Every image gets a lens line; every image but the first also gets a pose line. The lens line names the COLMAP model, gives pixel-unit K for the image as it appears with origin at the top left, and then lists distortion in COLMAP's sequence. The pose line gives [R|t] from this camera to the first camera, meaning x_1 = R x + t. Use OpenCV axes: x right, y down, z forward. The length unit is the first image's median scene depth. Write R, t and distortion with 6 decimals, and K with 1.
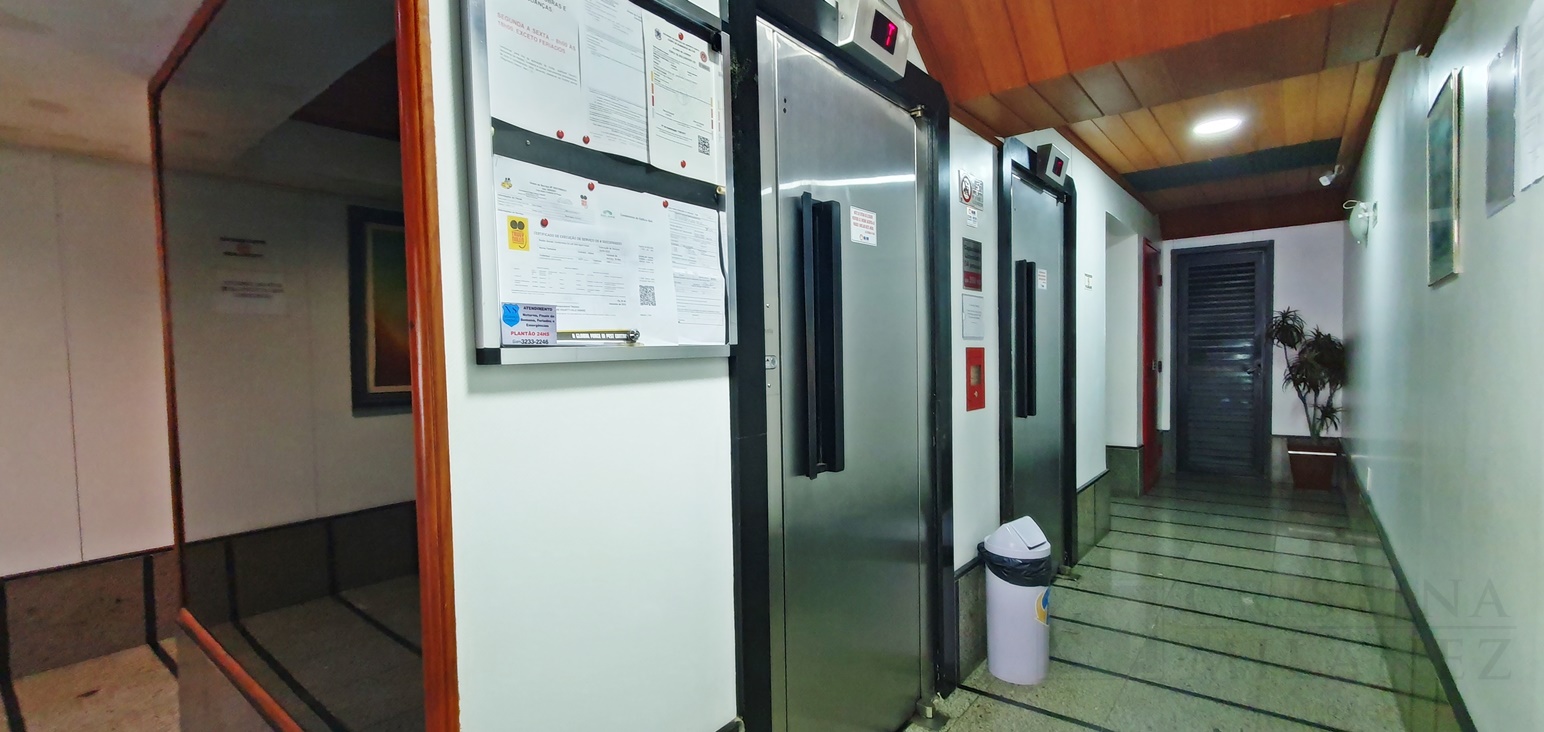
lens RADIAL K [[653.7, 0, 769.8], [0, 653.7, 373.0], [0, 0, 1]] dist [-0.017295, -0.000199]
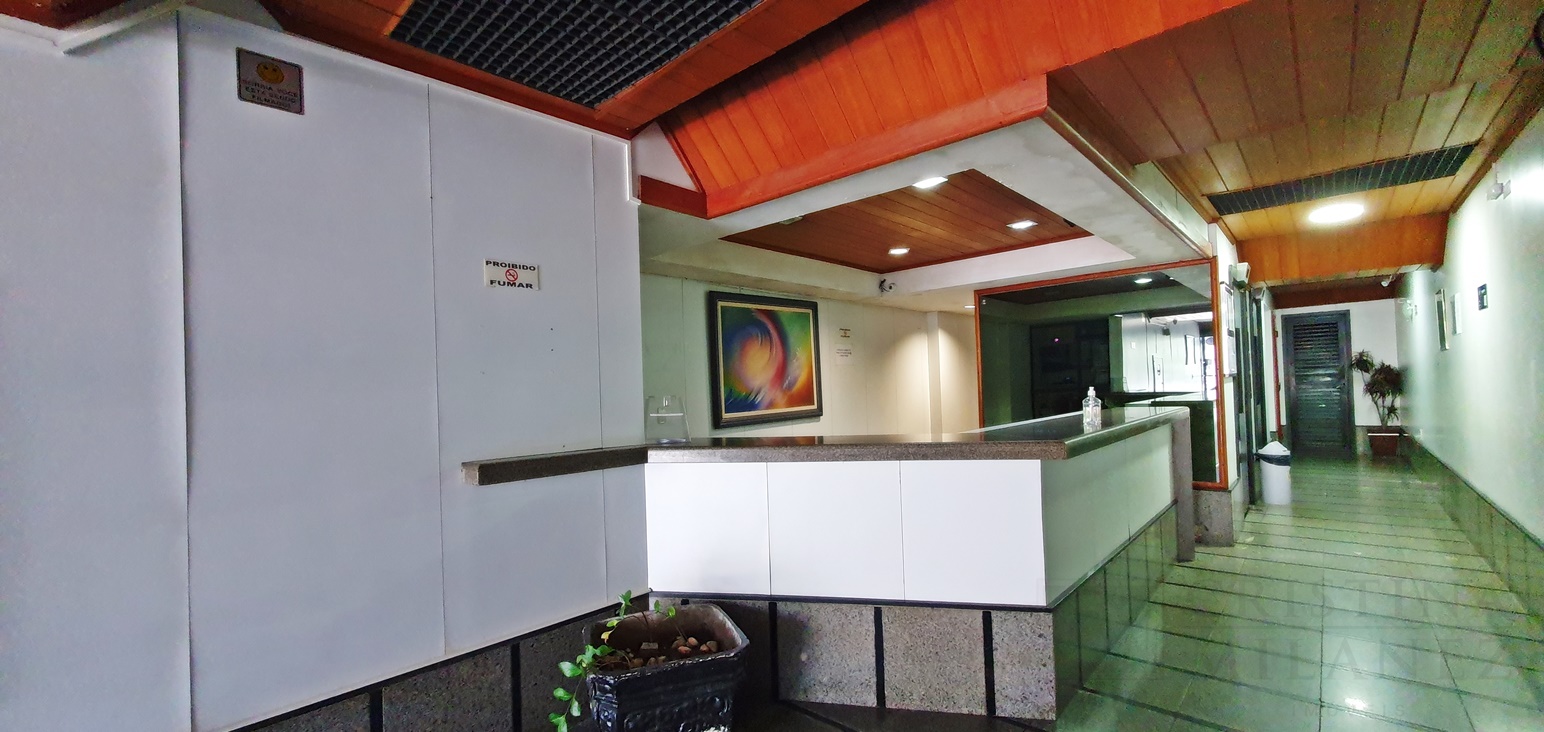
lens RADIAL K [[611.9, 0, 774.3], [0, 611.9, 370.7], [0, 0, 1]] dist [-0.001402, 0.001856]
pose [[0.998356, -0.016107, -0.055008, -0.663582], [0.012905, 0.998229, -0.058078, 0.028575], [0.055846, 0.057273, 0.996795, -0.699341]]
